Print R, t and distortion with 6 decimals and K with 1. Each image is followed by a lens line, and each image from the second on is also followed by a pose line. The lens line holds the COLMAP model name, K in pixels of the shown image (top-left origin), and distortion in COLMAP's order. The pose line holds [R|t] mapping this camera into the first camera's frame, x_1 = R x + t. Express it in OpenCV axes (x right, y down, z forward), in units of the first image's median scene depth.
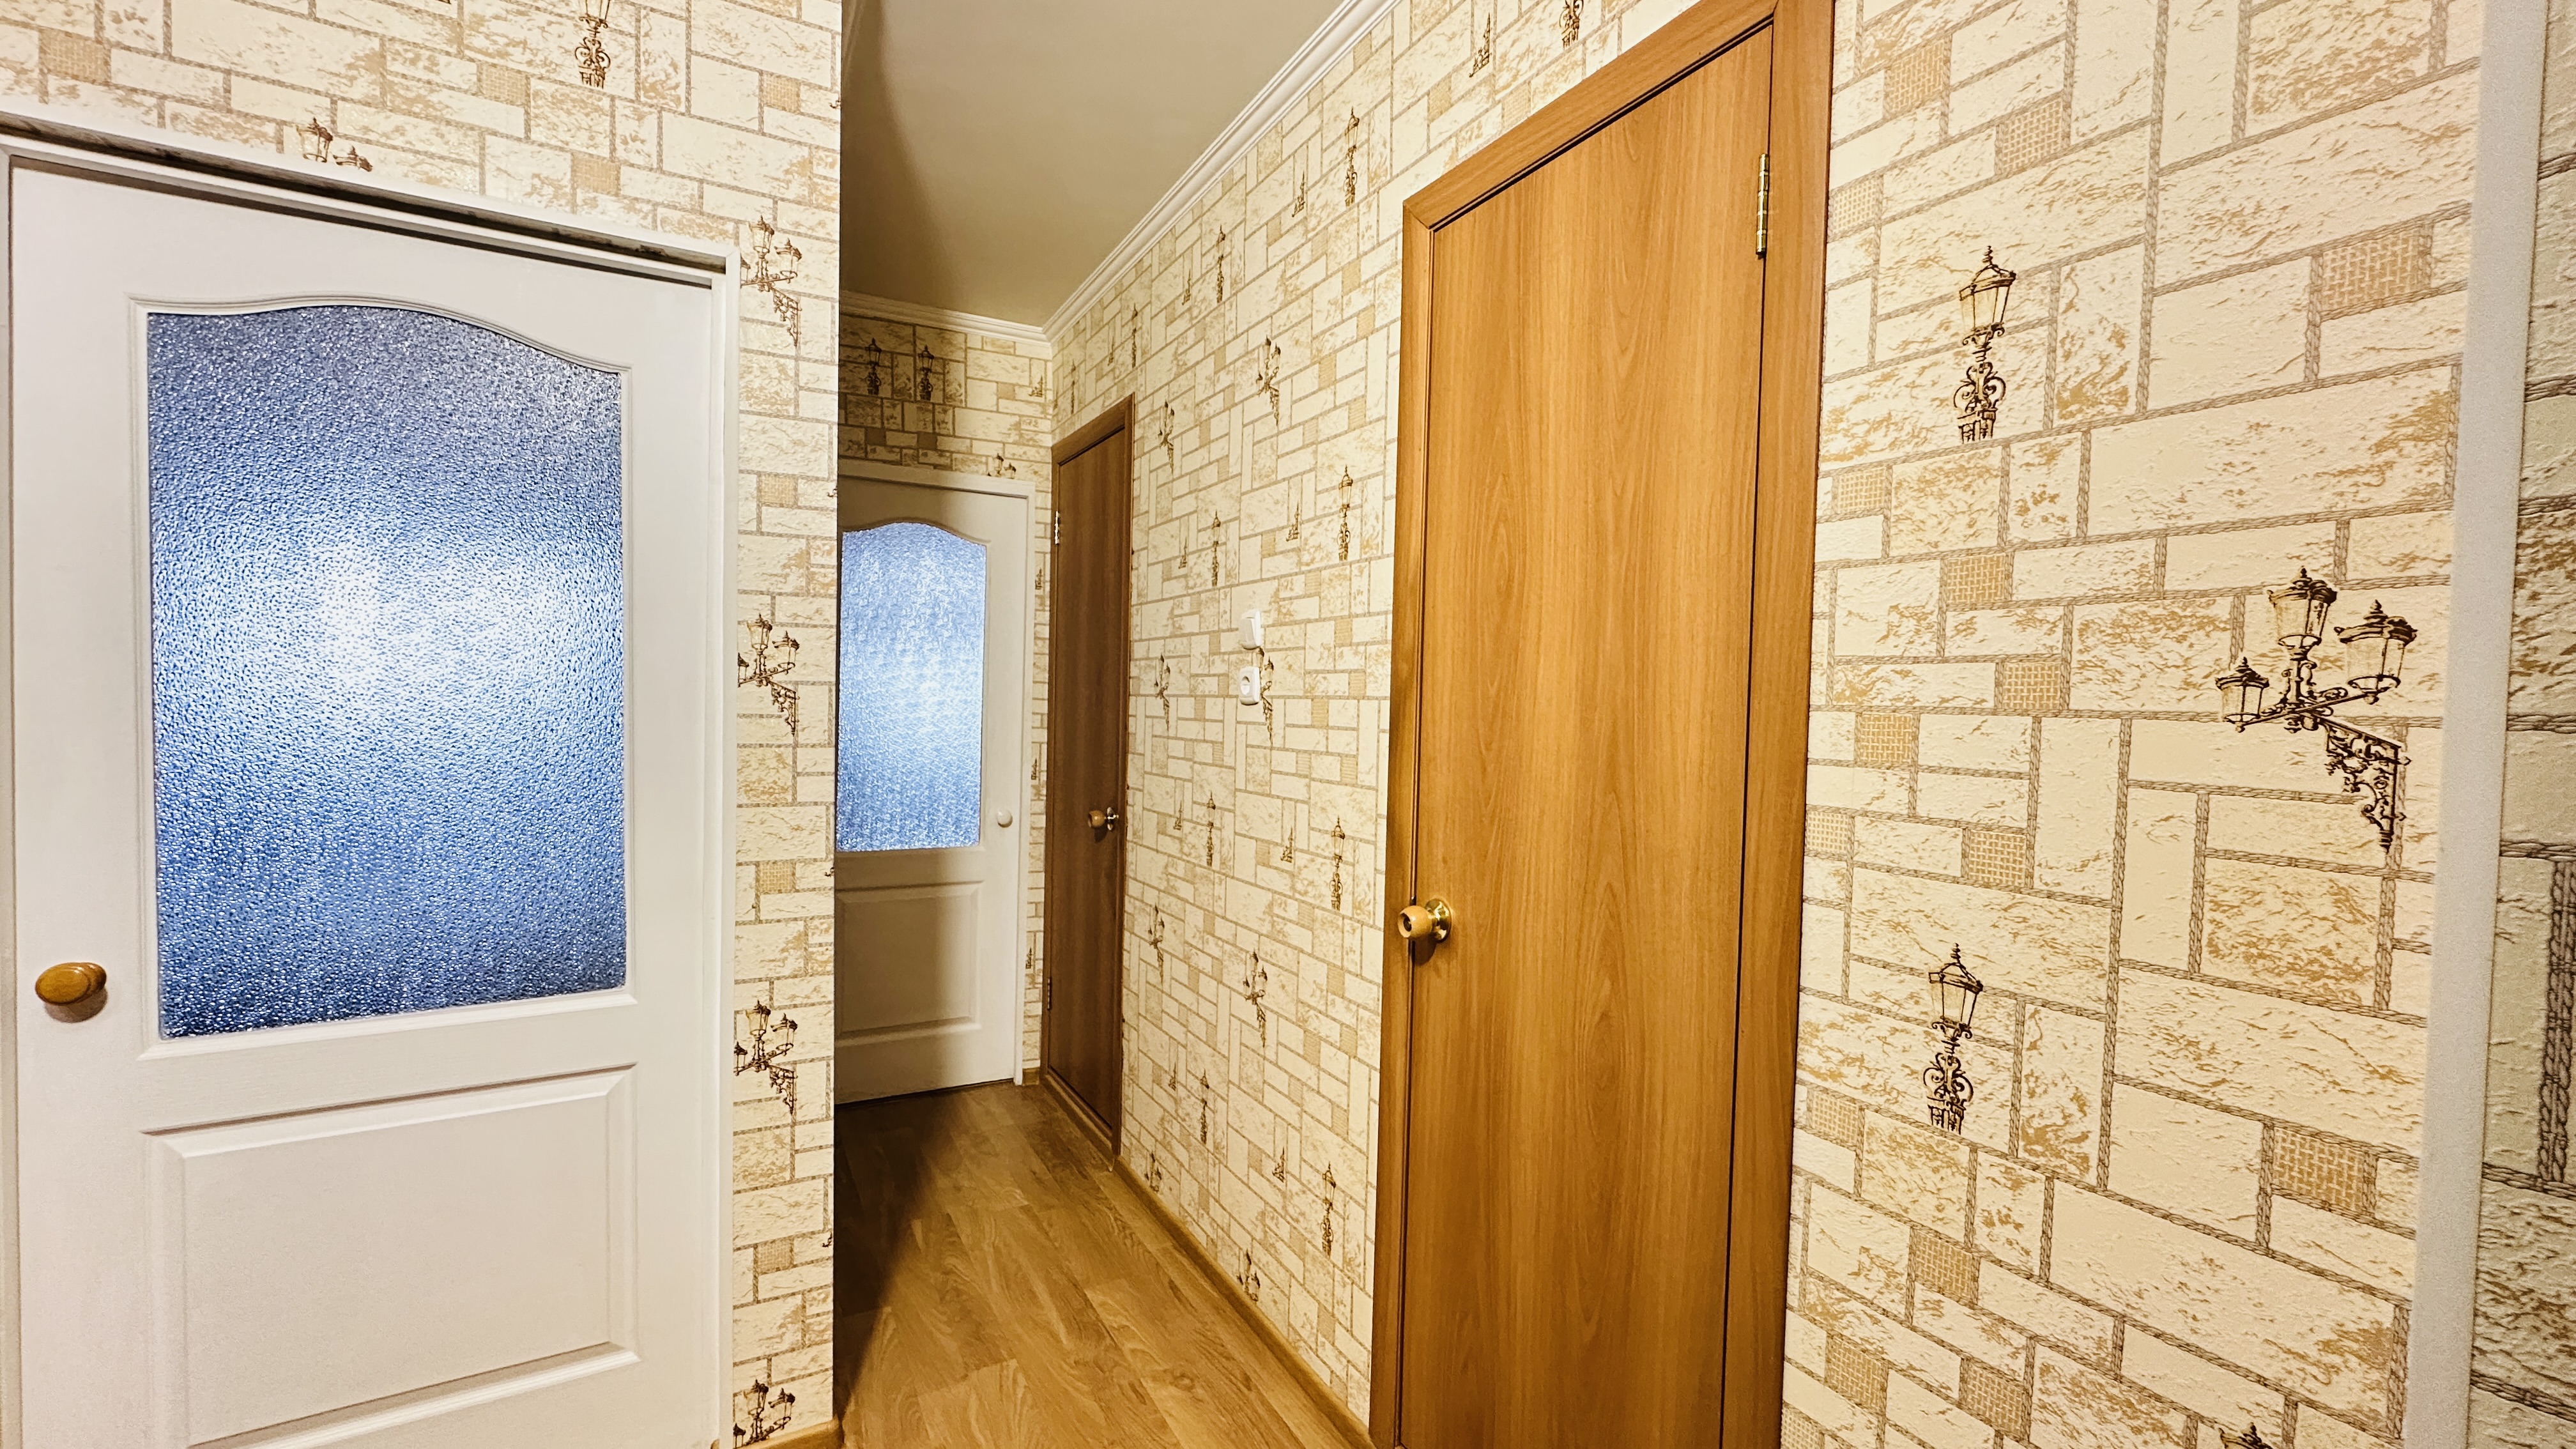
lens RADIAL K [[1029.7, 0, 1287.4], [0, 1029.7, 729.8], [0, 0, 1]] dist [-0.000806, 0.000840]
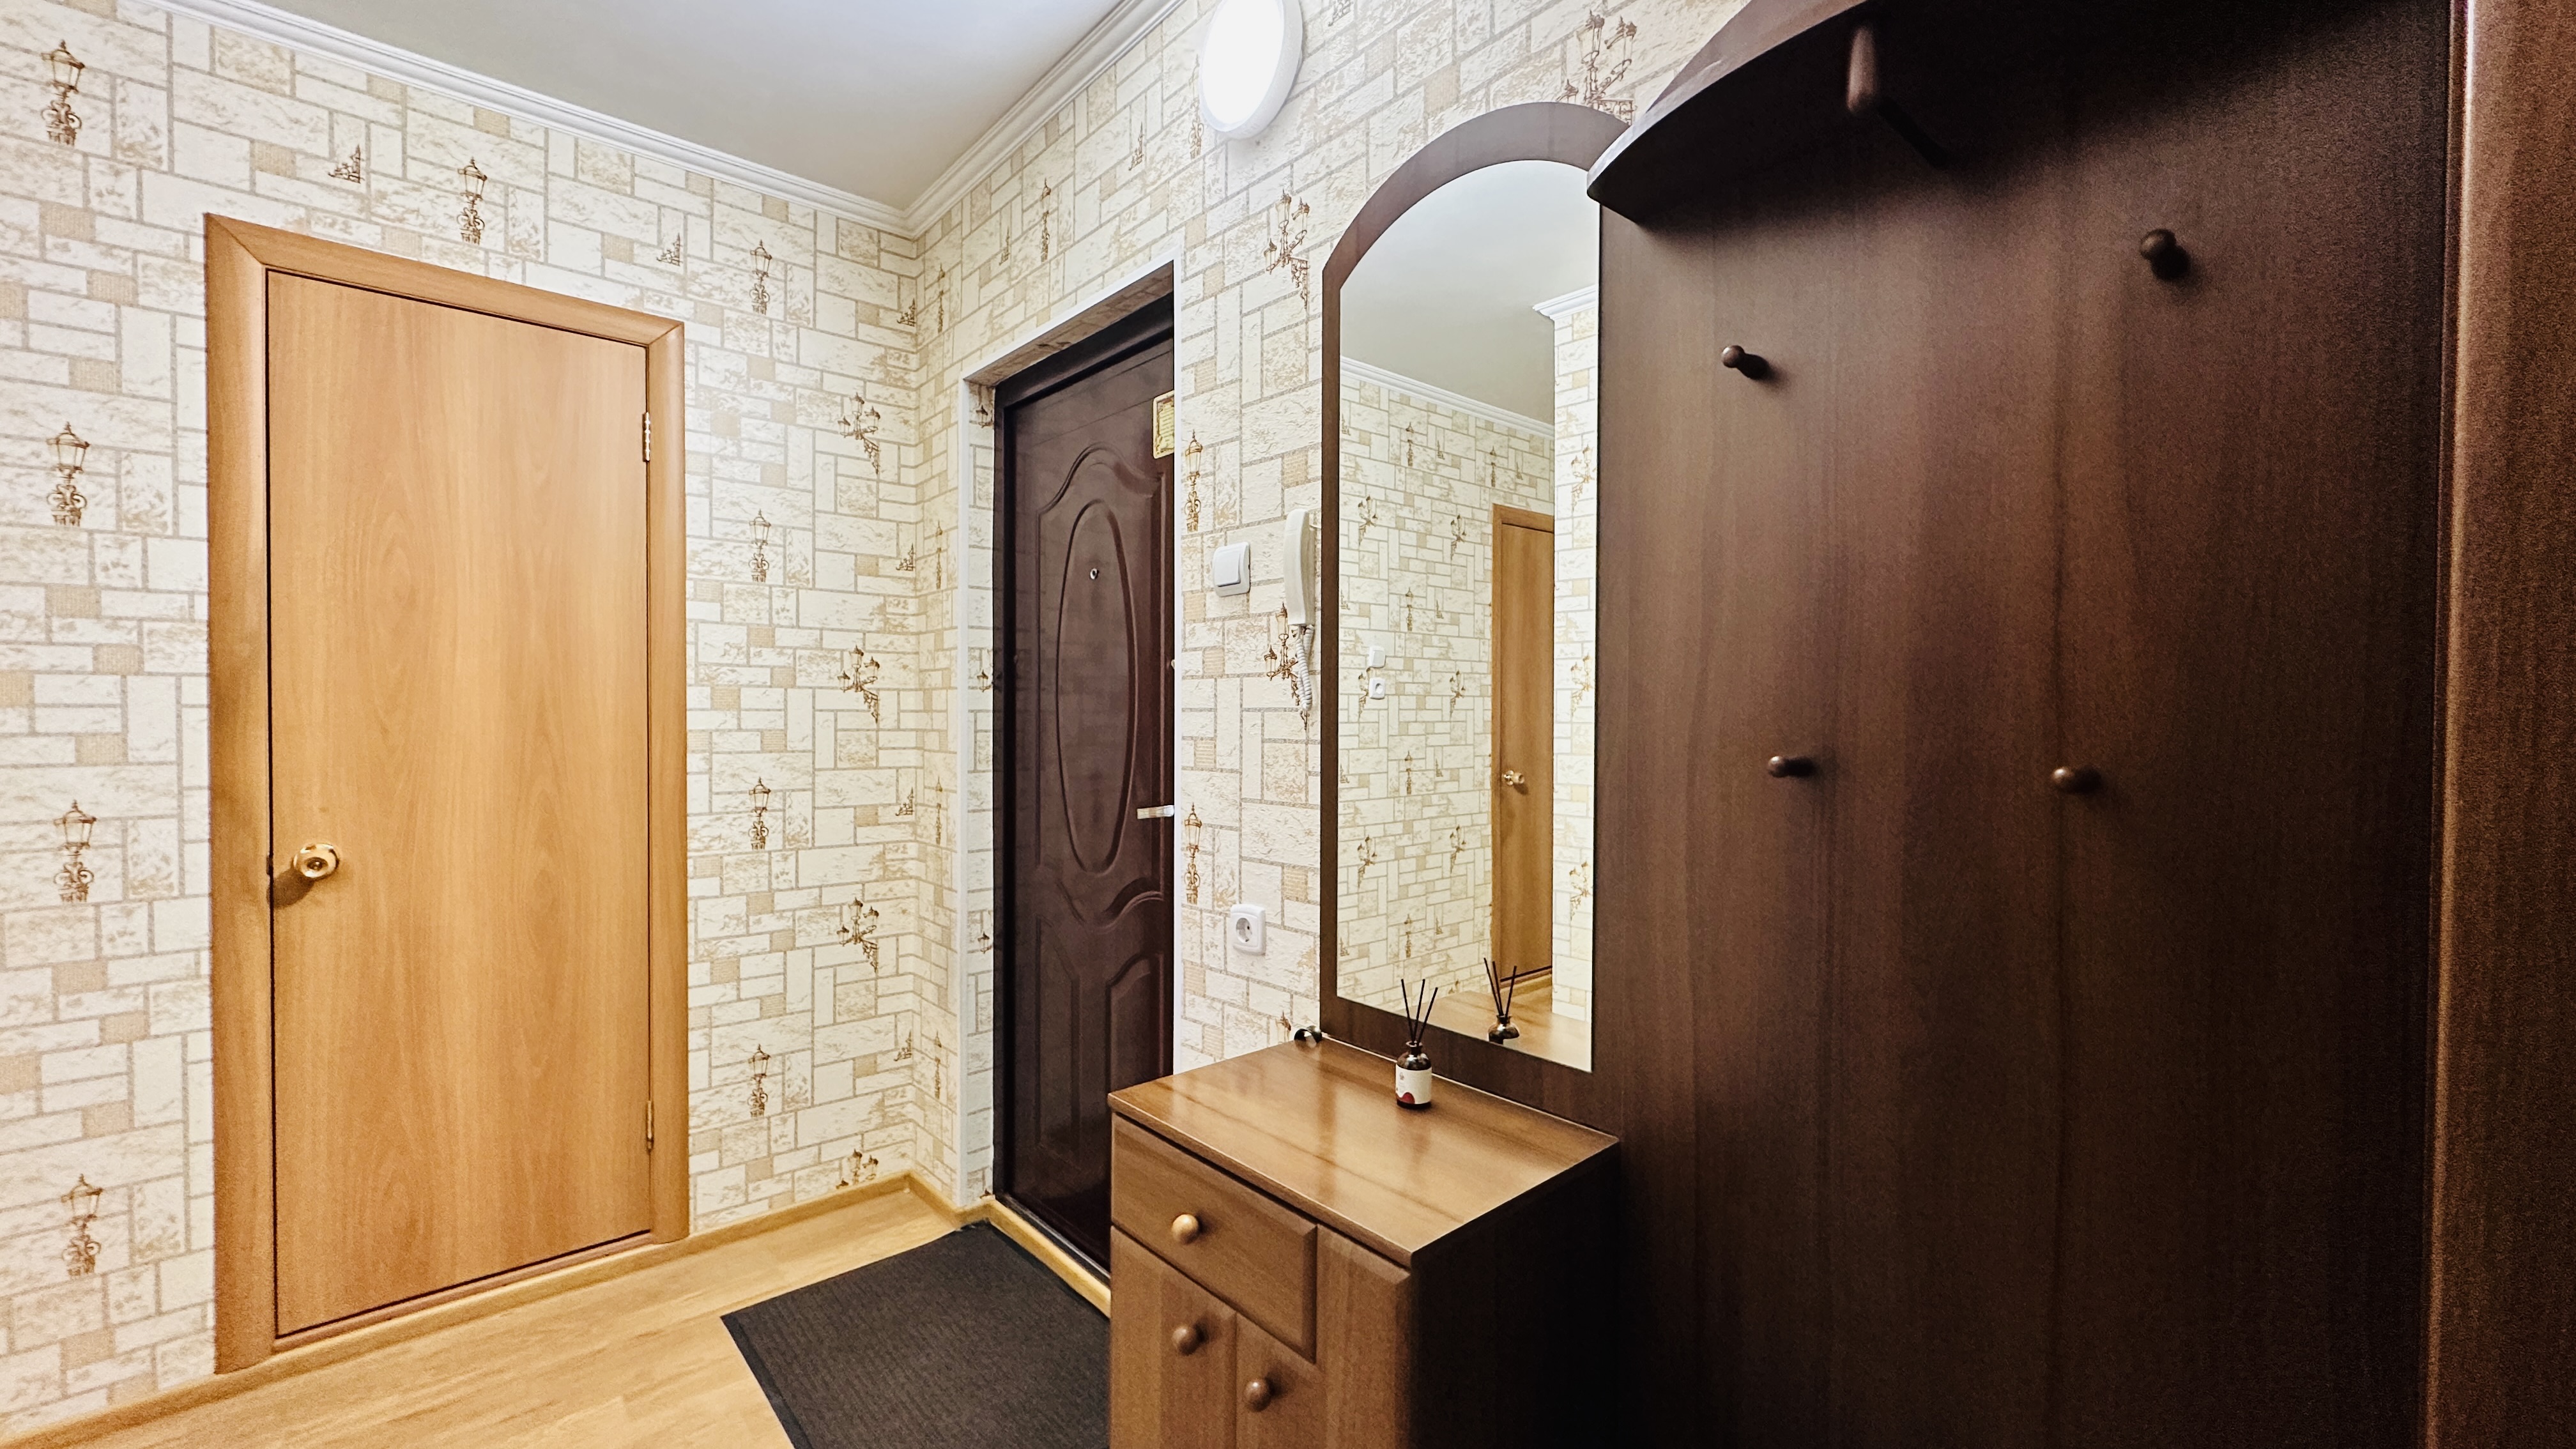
lens RADIAL K [[1029.7, 0, 1289.2], [0, 1029.7, 725.1], [0, 0, 1]] dist [-0.000806, 0.000840]
pose [[-0.214371, -0.031958, 0.976229, -1.892229], [0.021933, 0.999055, 0.037522, 0.009936], [-0.976506, 0.029455, -0.213467, 0.222710]]
